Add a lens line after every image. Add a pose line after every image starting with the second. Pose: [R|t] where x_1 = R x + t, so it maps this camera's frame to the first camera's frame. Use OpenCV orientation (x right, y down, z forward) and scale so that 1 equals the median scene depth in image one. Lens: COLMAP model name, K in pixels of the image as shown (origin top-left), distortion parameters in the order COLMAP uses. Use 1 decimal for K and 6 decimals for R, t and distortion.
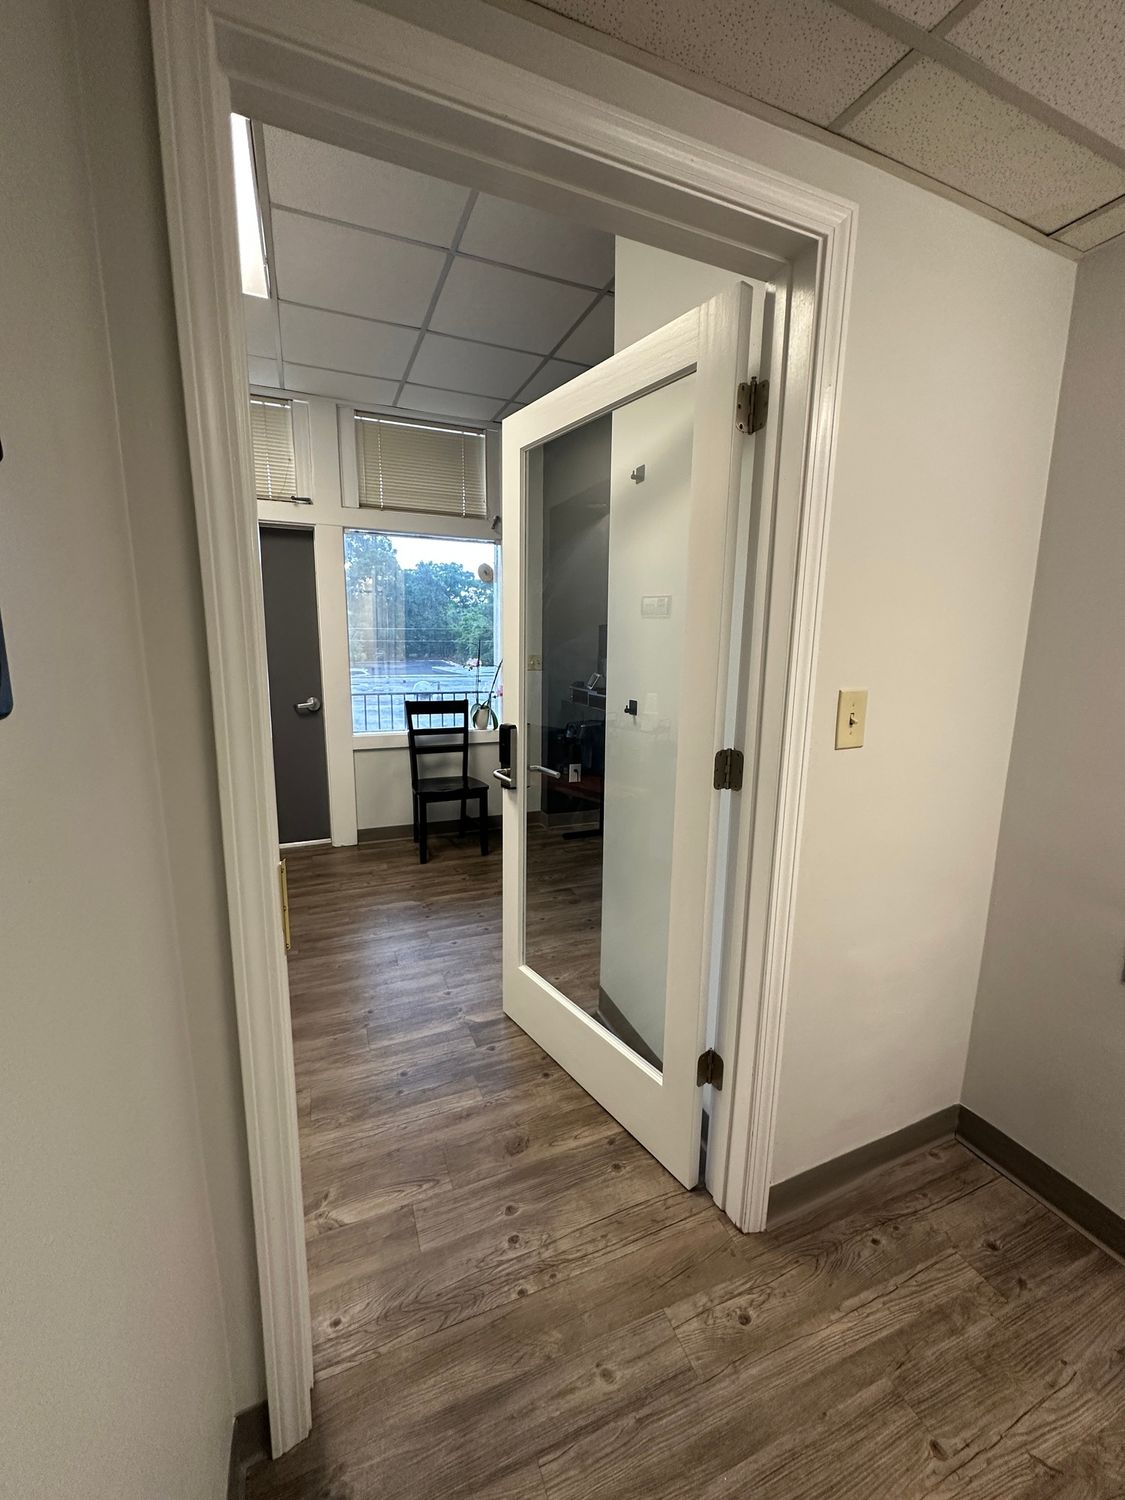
lens RADIAL K [[597.0, 0, 562.5], [0, 597.0, 750.0], [0, 0, 1]] dist [-0.001339, 0.000409]
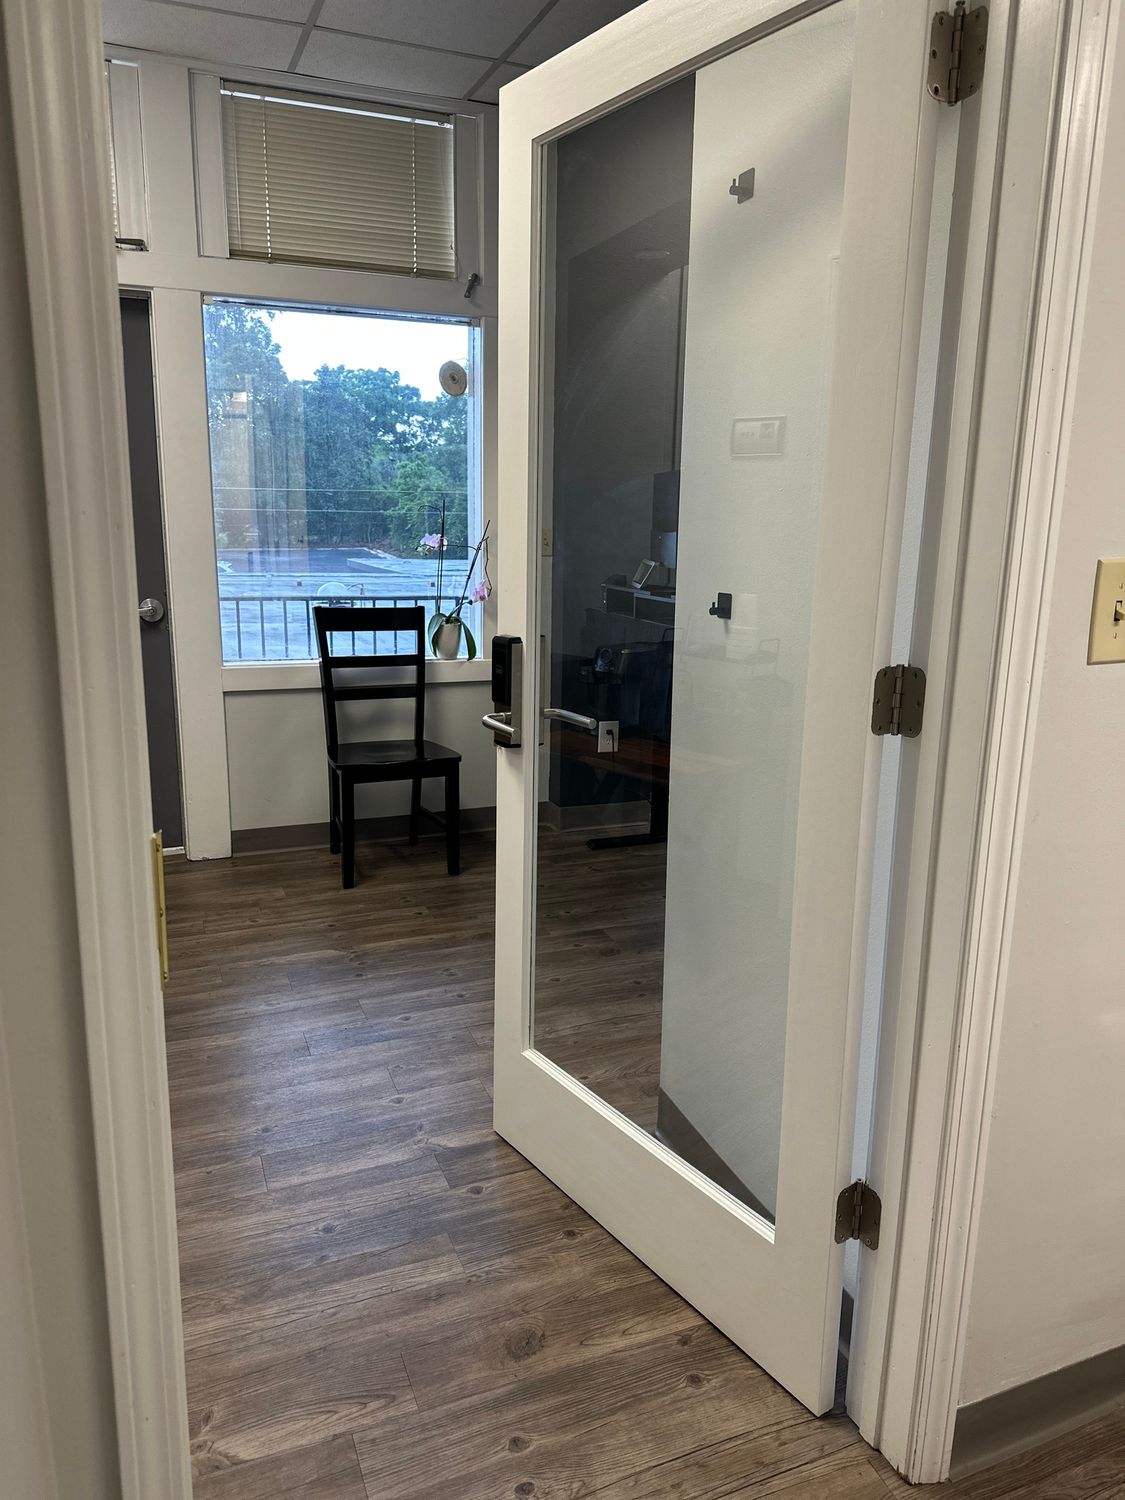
lens RADIAL K [[1055.1, 0, 562.5], [0, 1055.1, 750.0], [0, 0, 1]] dist [0.052615, -0.062026]
pose [[0.999905, 0.005711, -0.012518, -0.023651], [-0.005220, 0.999228, 0.038933, 0.027943], [0.012730, -0.038864, 0.999163, -0.024610]]
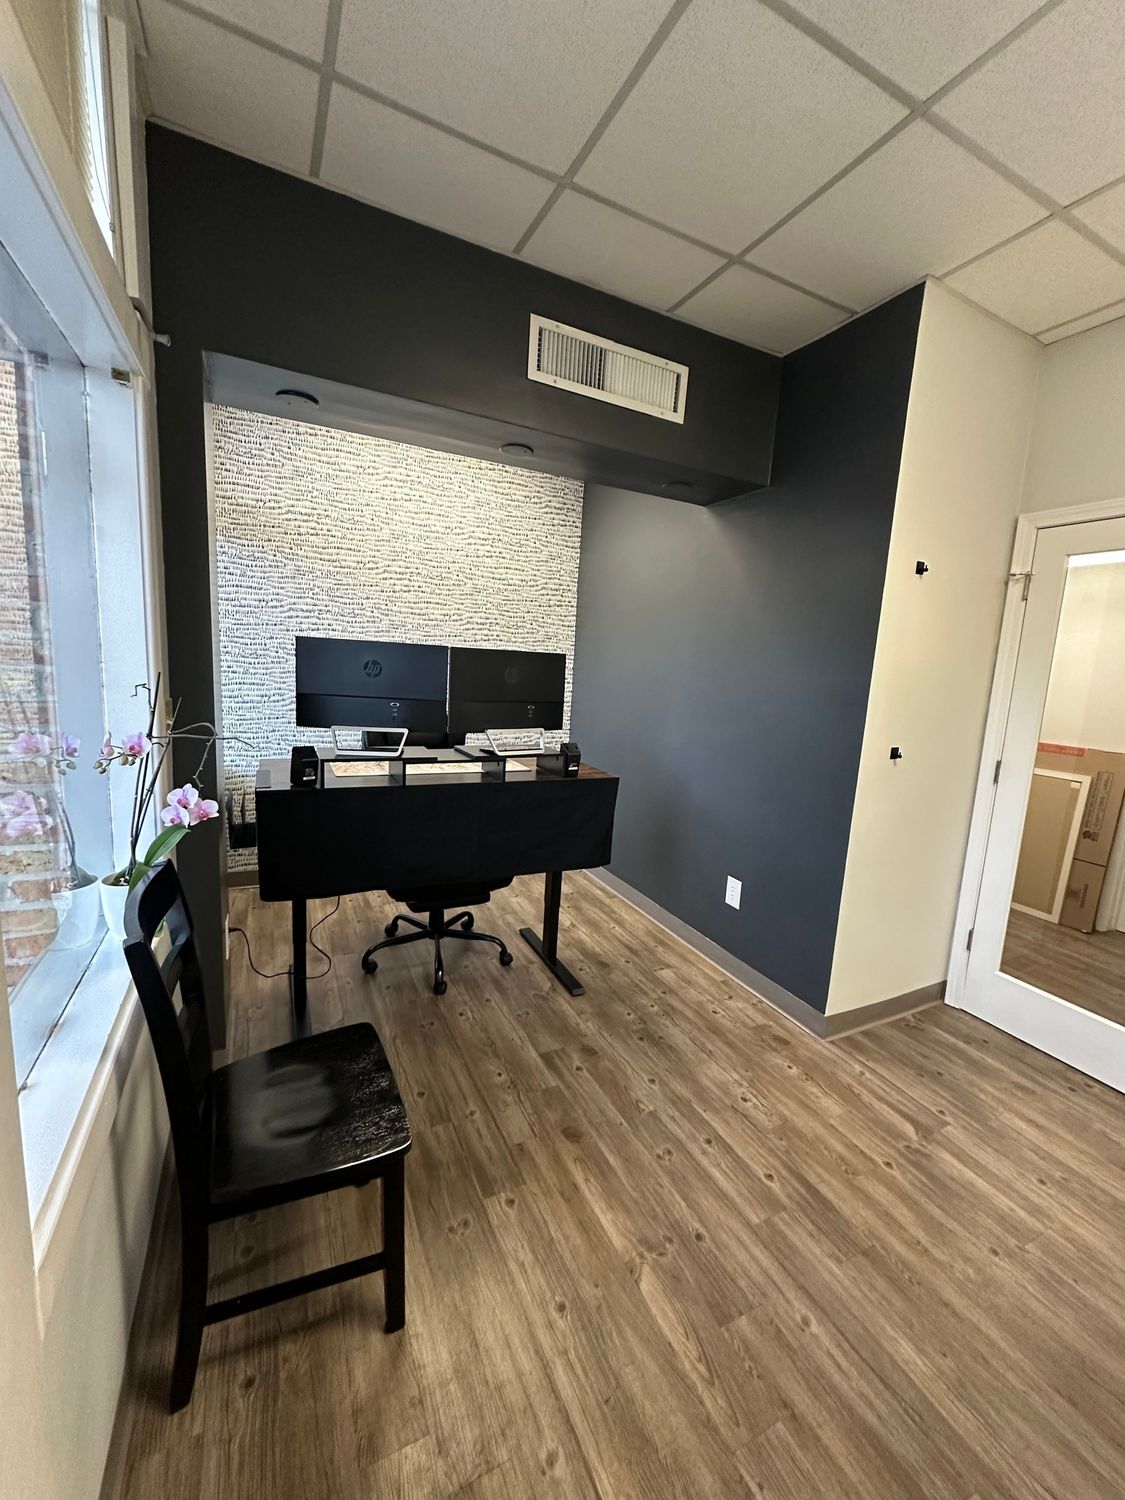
lens RADIAL K [[597.0, 0, 562.5], [0, 597.0, 750.0], [0, 0, 1]] dist [-0.001339, 0.000409]
pose [[-0.060932, -0.170782, 0.983423, -0.970575], [0.120427, 0.976799, 0.177093, -0.351120], [-0.990850, 0.129222, -0.038952, 1.608839]]
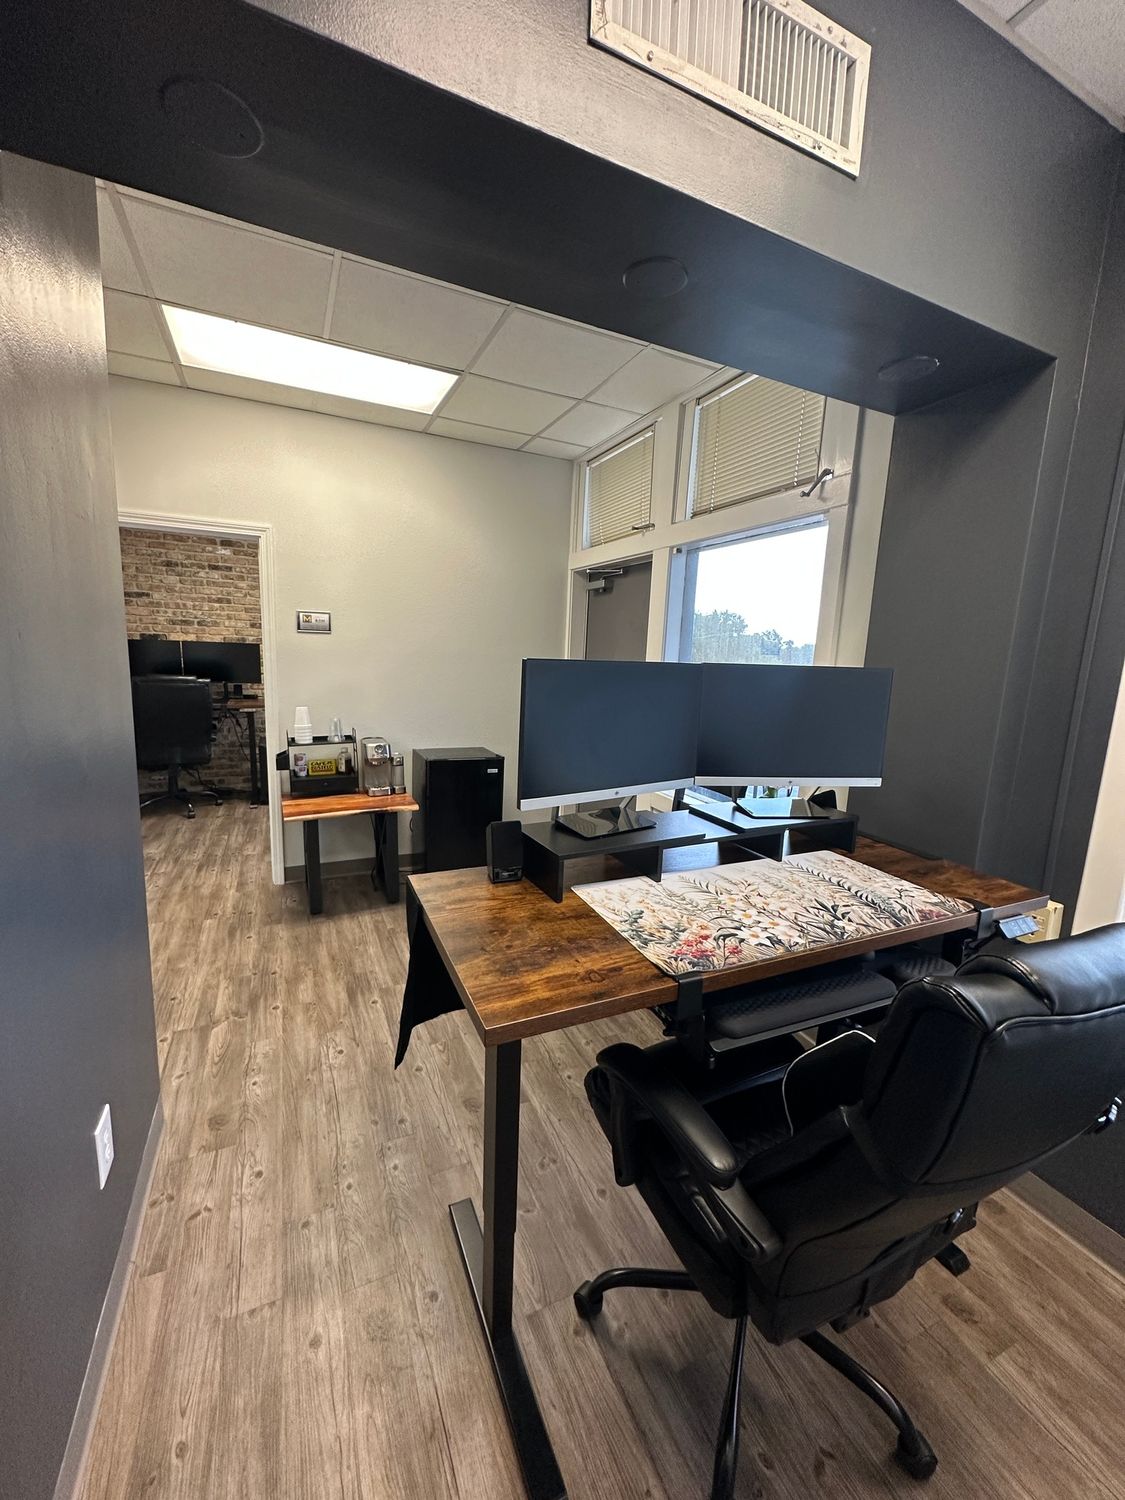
lens RADIAL K [[597.0, 0, 562.5], [0, 597.0, 750.0], [0, 0, 1]] dist [-0.001339, 0.000409]
pose [[0.037197, 0.154654, -0.987268, 0.917339], [-0.218679, 0.965267, 0.142968, -0.333642], [0.975088, 0.210577, 0.069725, 1.543388]]
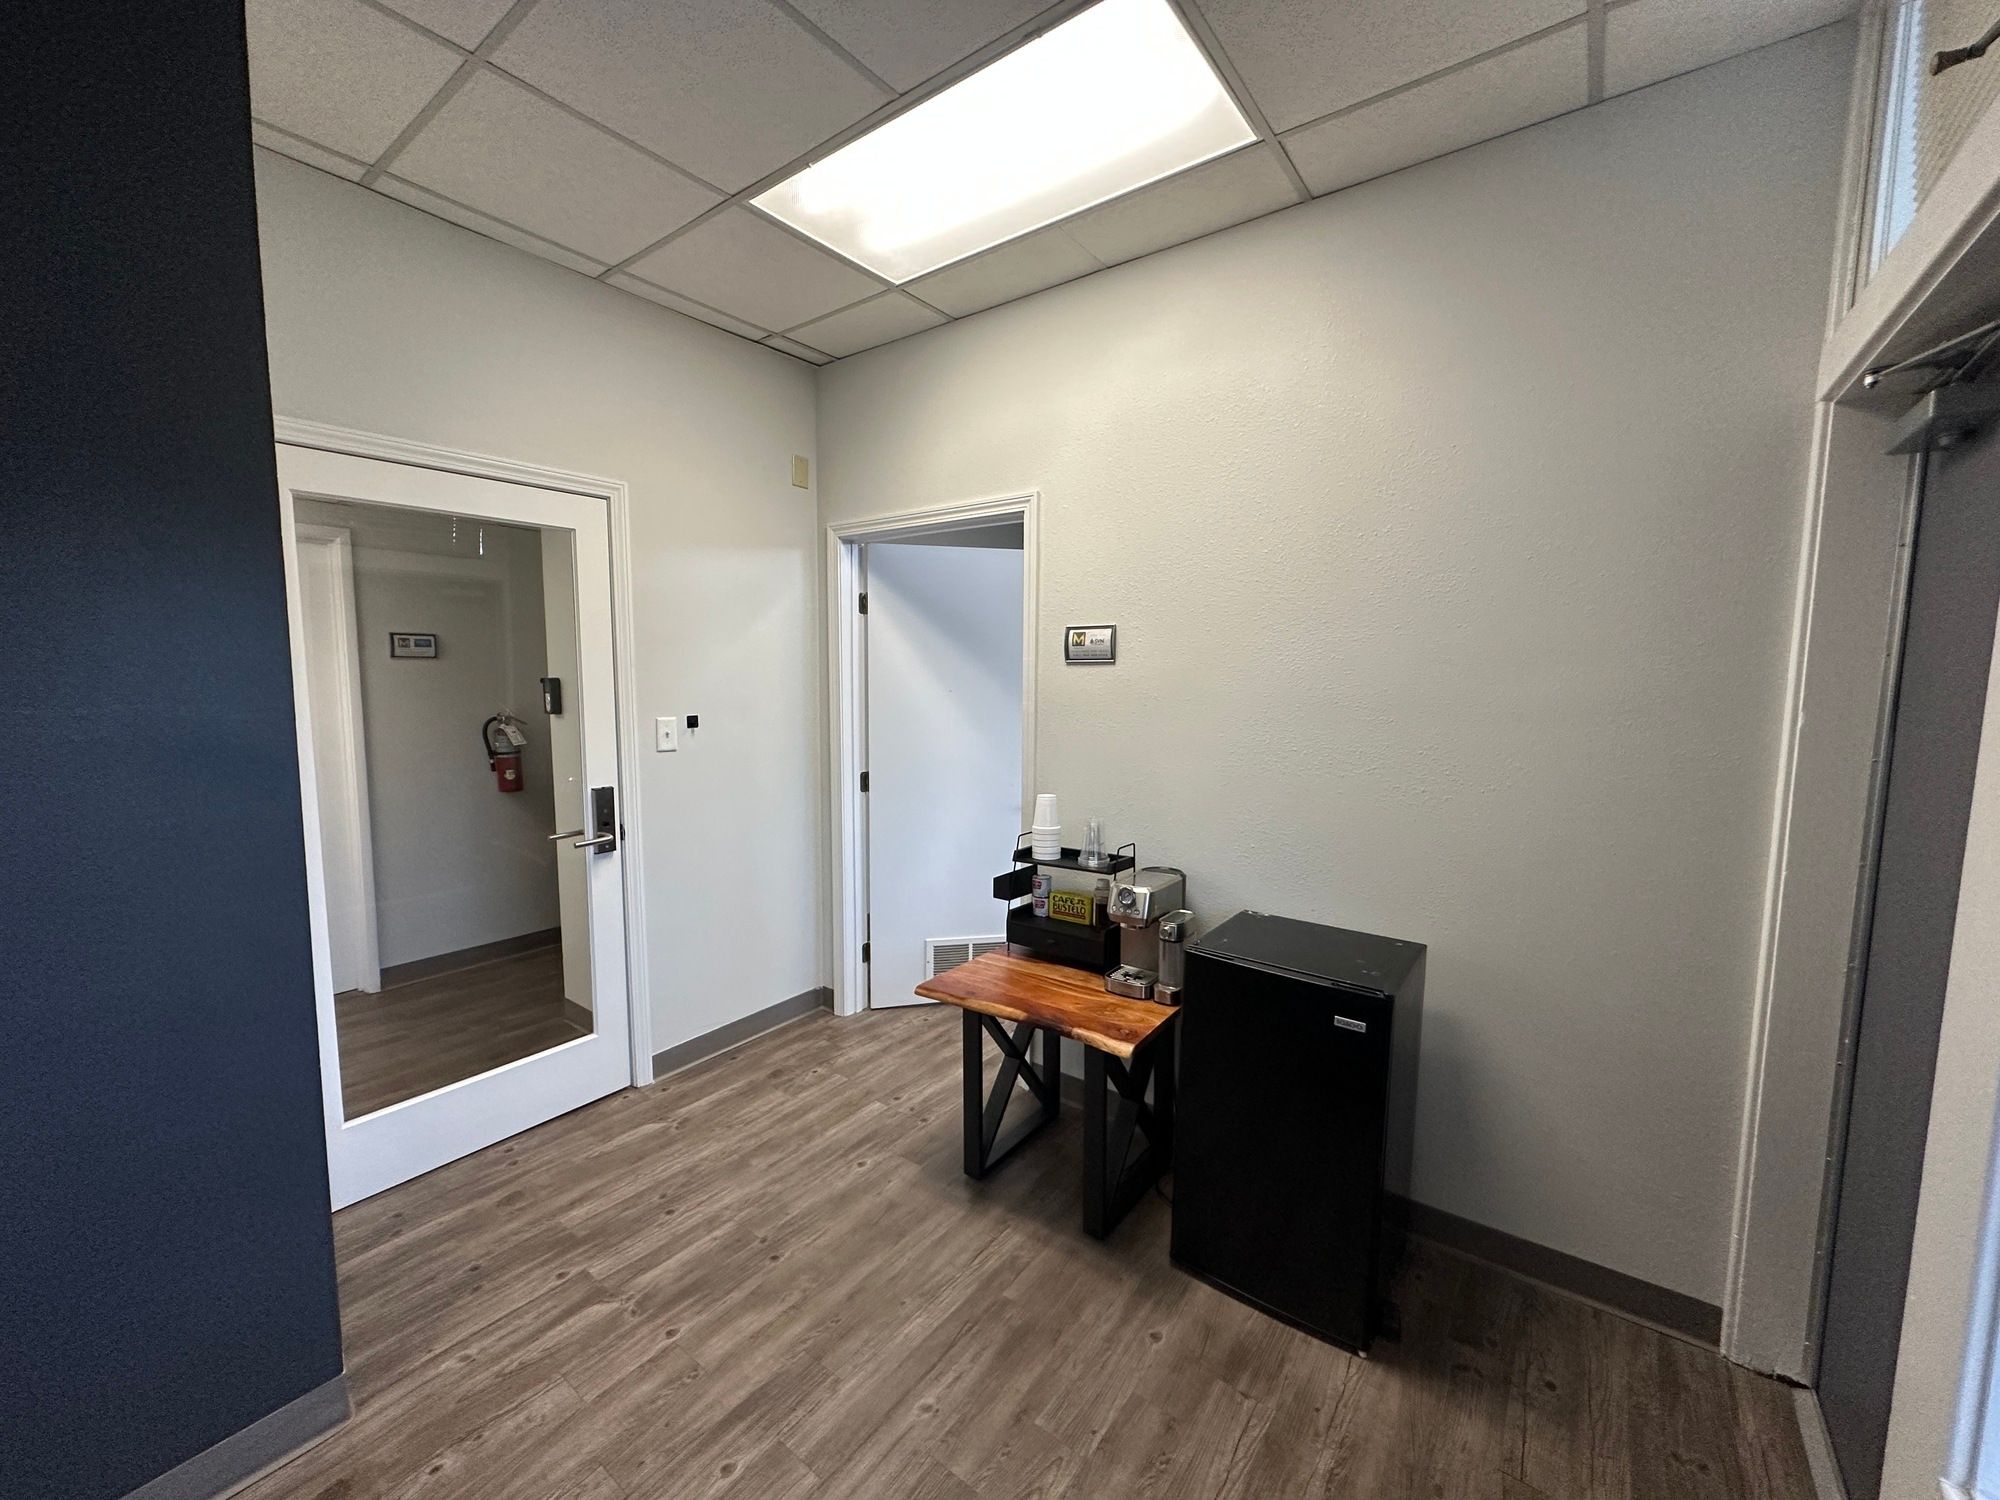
lens RADIAL K [[795.9, 0, 997.2], [0, 795.9, 754.7], [0, 0, 1]] dist [-0.001339, 0.000409]
pose [[-0.864461, 0.033364, -0.501592, -0.113688], [-0.107332, 0.962537, 0.249003, -0.420055], [0.491109, 0.269090, -0.828494, 1.921479]]
